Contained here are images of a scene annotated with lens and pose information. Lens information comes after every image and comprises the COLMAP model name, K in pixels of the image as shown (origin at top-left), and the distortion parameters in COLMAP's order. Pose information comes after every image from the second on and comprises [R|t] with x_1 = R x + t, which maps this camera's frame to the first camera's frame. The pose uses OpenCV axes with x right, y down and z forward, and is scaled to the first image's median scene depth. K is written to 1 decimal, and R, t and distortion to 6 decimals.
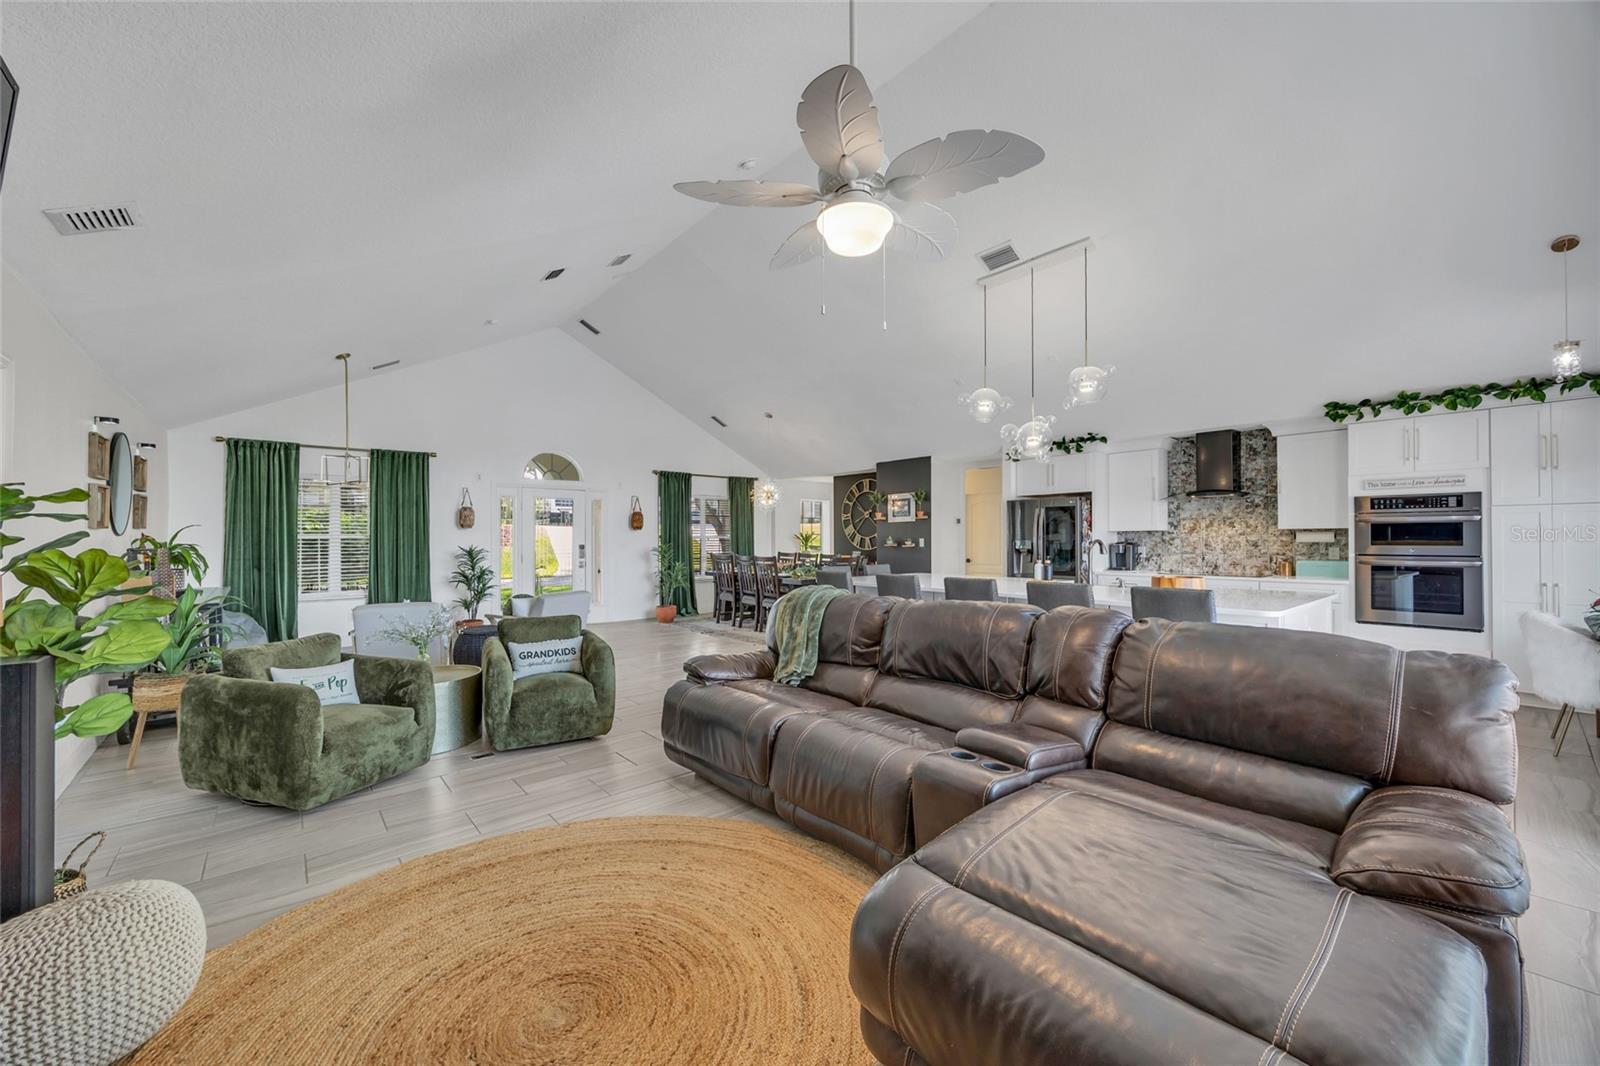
lens RADIAL K [[623.3, 0, 801.9], [0, 623.3, 539.1], [0, 0, 1]] dist [-0.000389, -0.000950]
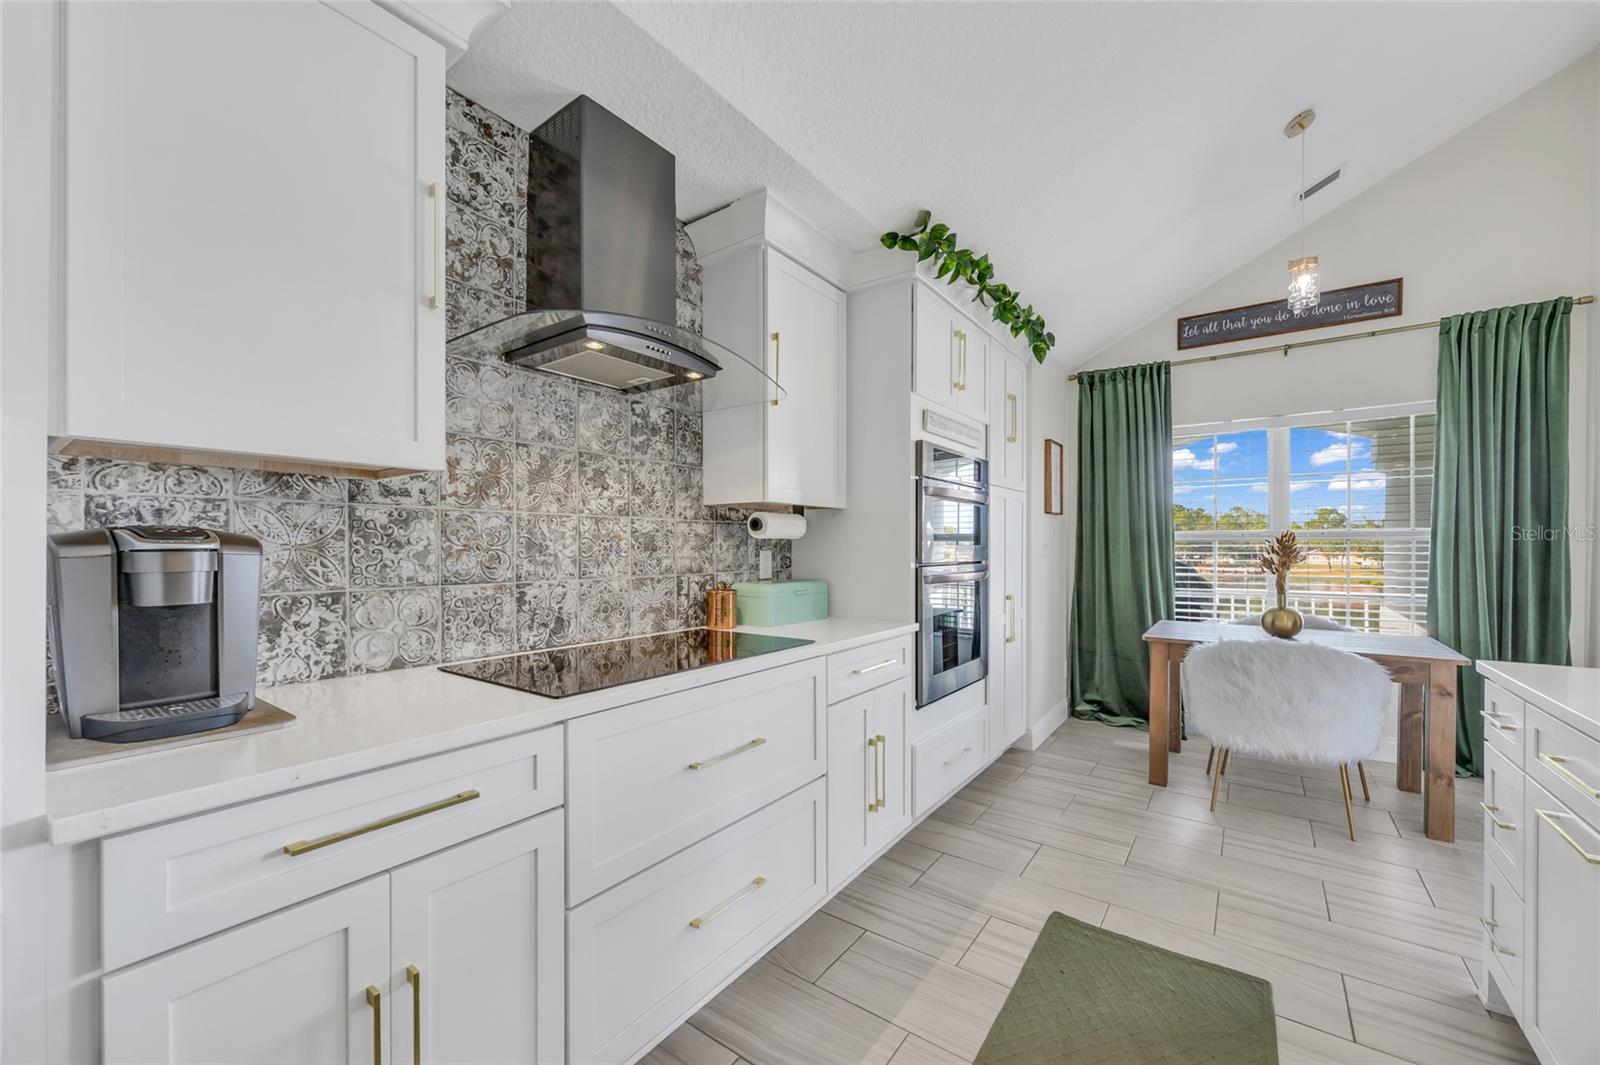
lens RADIAL K [[623.3, 0, 806.8], [0, 623.3, 546.9], [0, 0, 1]] dist [-0.000389, -0.000950]
pose [[-0.243654, 0.001378, 0.969861, 0.381490], [-0.001151, 0.999998, -0.001710, 0.010587], [-0.969862, -0.001533, -0.243652, 1.004963]]
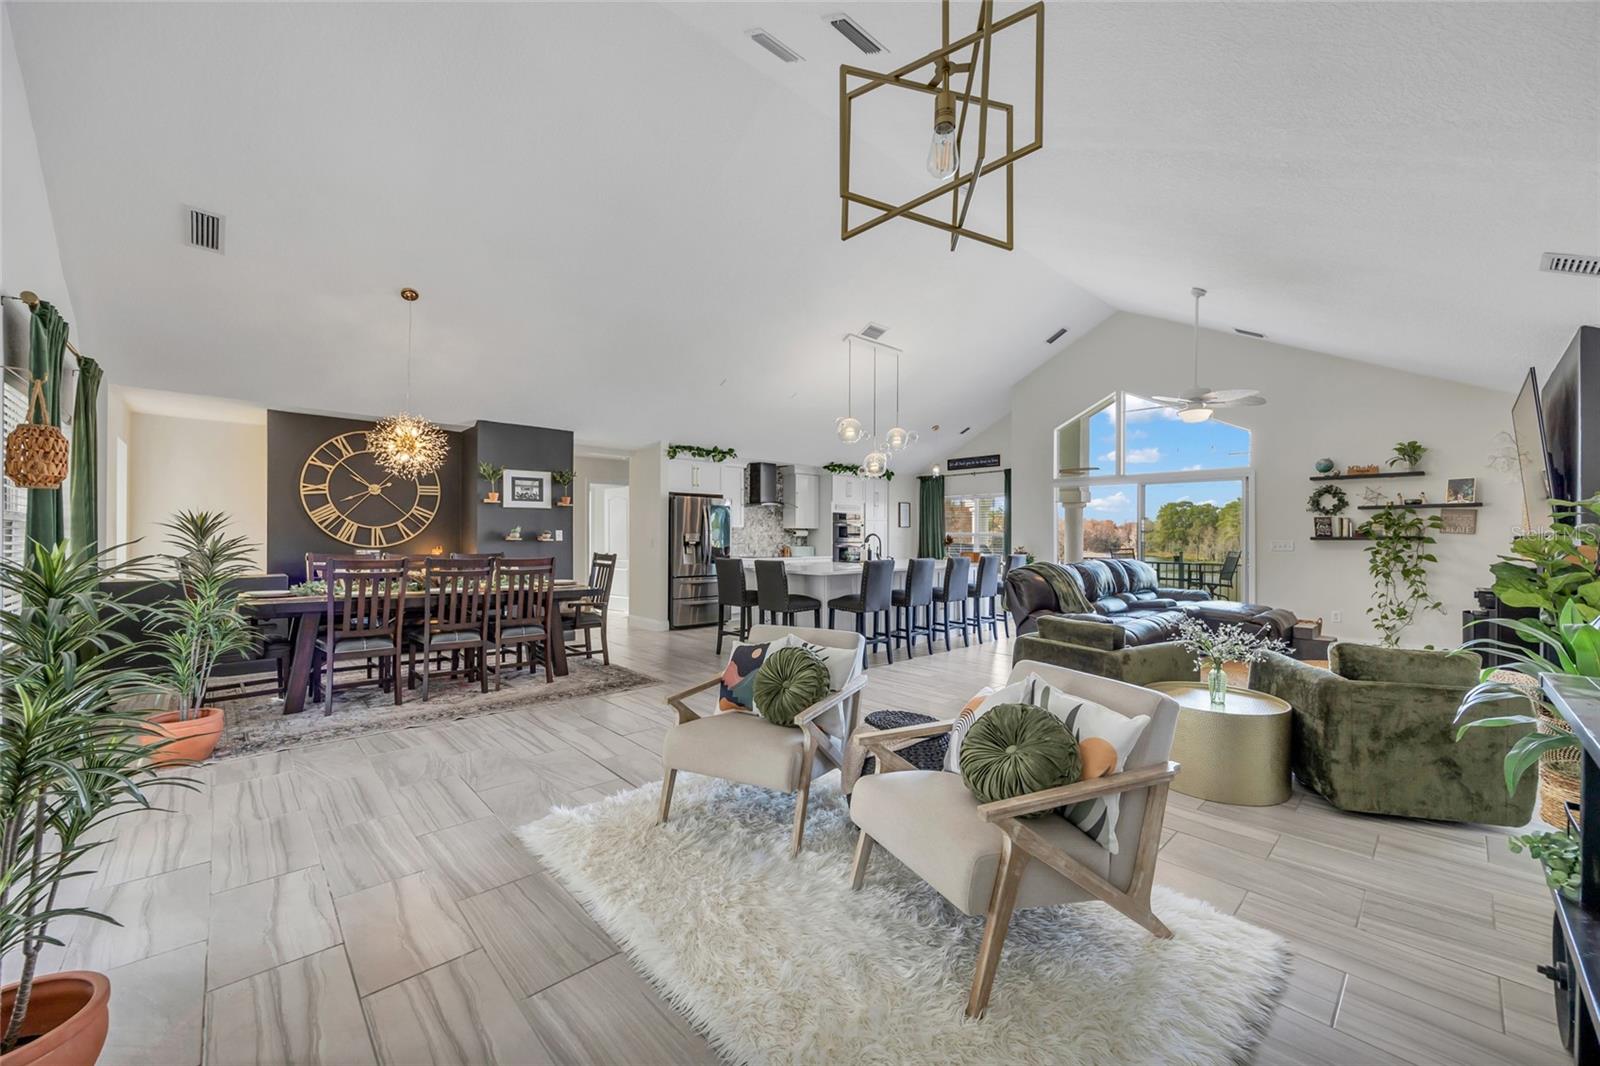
lens RADIAL K [[615.2, 0, 806.3], [0, 615.2, 542.7], [0, 0, 1]] dist [0.002895, -0.000026]
pose [[-0.057362, -0.007066, 0.998328, -0.866404], [-0.003812, 0.999969, 0.006859, 0.011411], [-0.998346, -0.003412, -0.057388, 1.006197]]
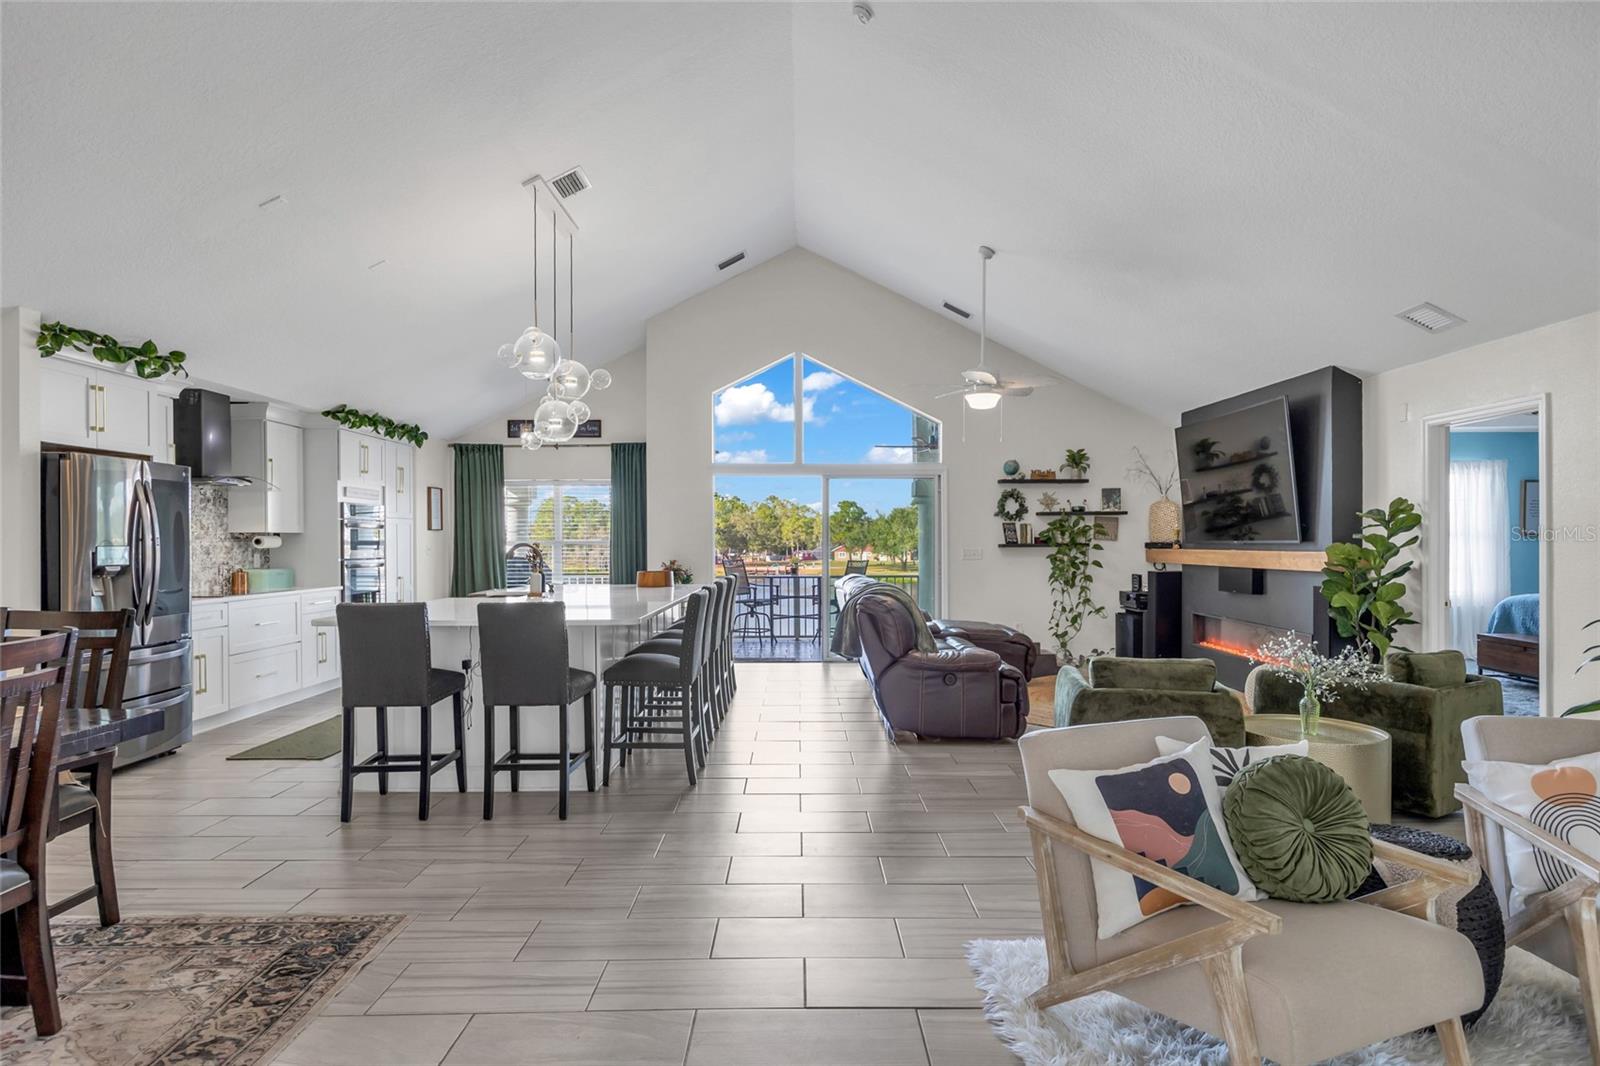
lens RADIAL K [[888.7, 0, 809.0], [0, 888.7, 549.2], [0, 0, 1]] dist [-0.010469, 0.001242]
pose [[-0.771787, 0.000369, 0.635881, -0.514701], [0.005639, 0.999964, 0.006263, 0.002973], [-0.635857, 0.008420, -0.771761, 1.369183]]
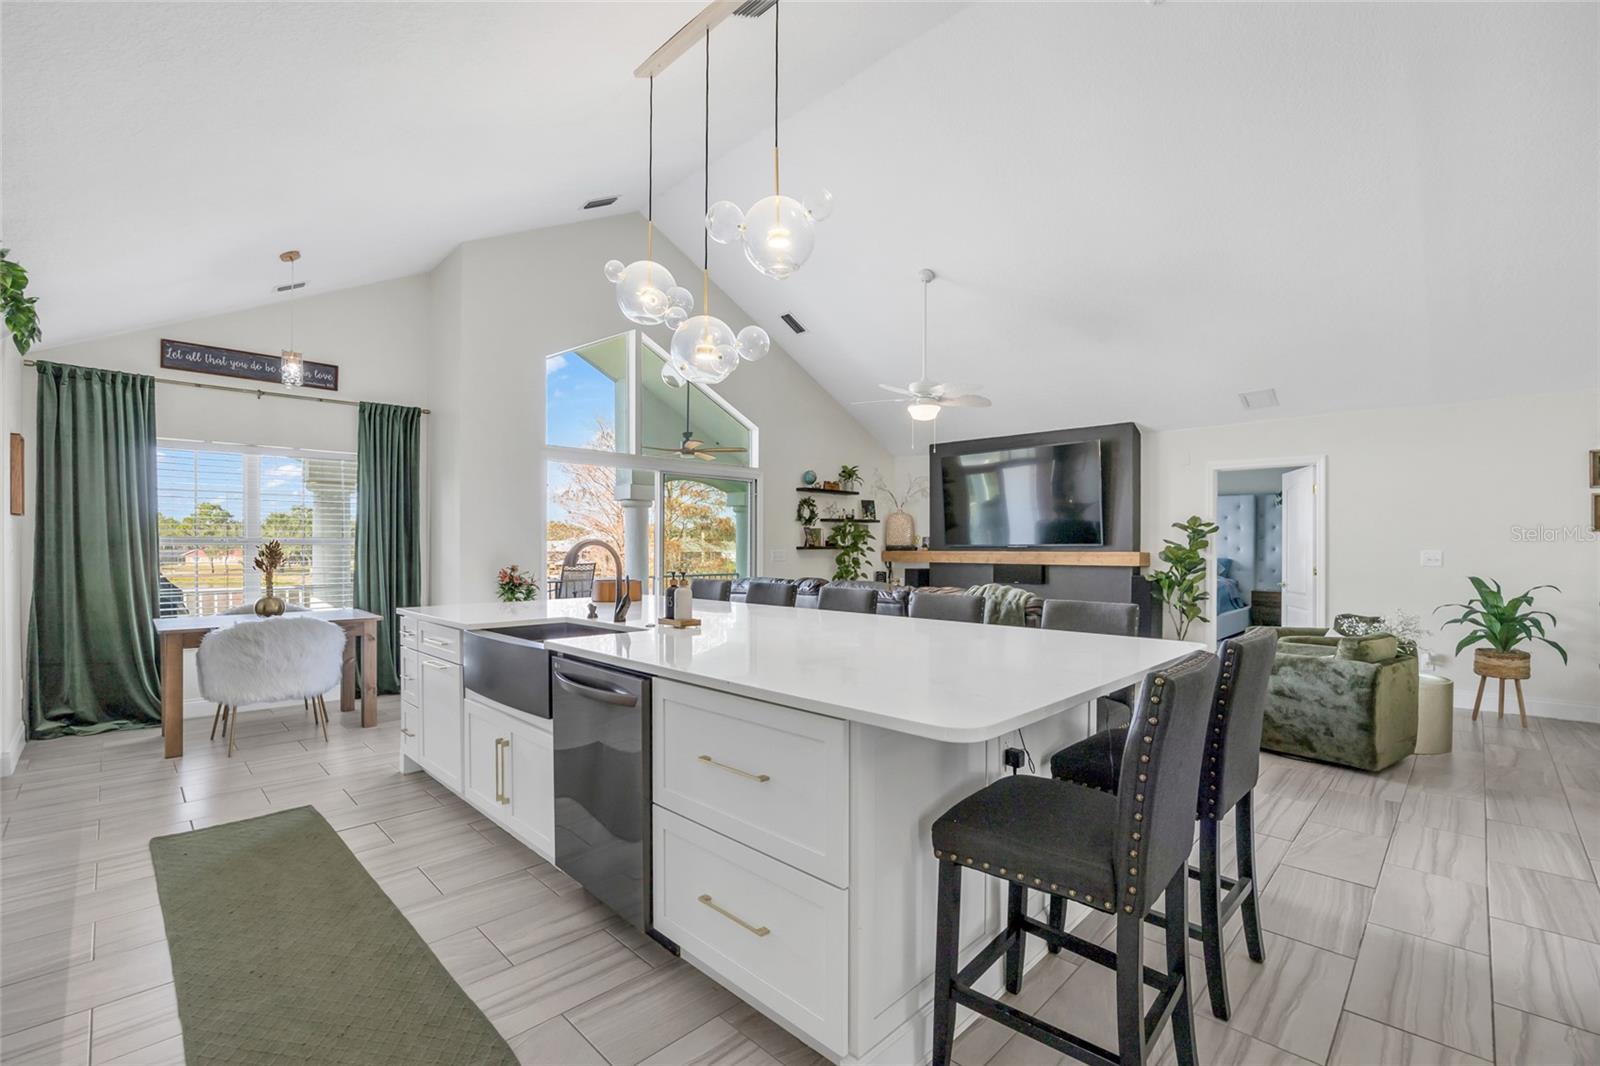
lens RADIAL K [[684.7, 0, 791.3], [0, 684.7, 554.7], [0, 0, 1]] dist [-0.012540, -0.001752]
pose [[-0.996741, 0.002280, -0.080632, 0.278793], [0.001296, 0.999924, 0.012256, 0.005291], [0.080653, 0.012112, -0.996669, 1.274056]]
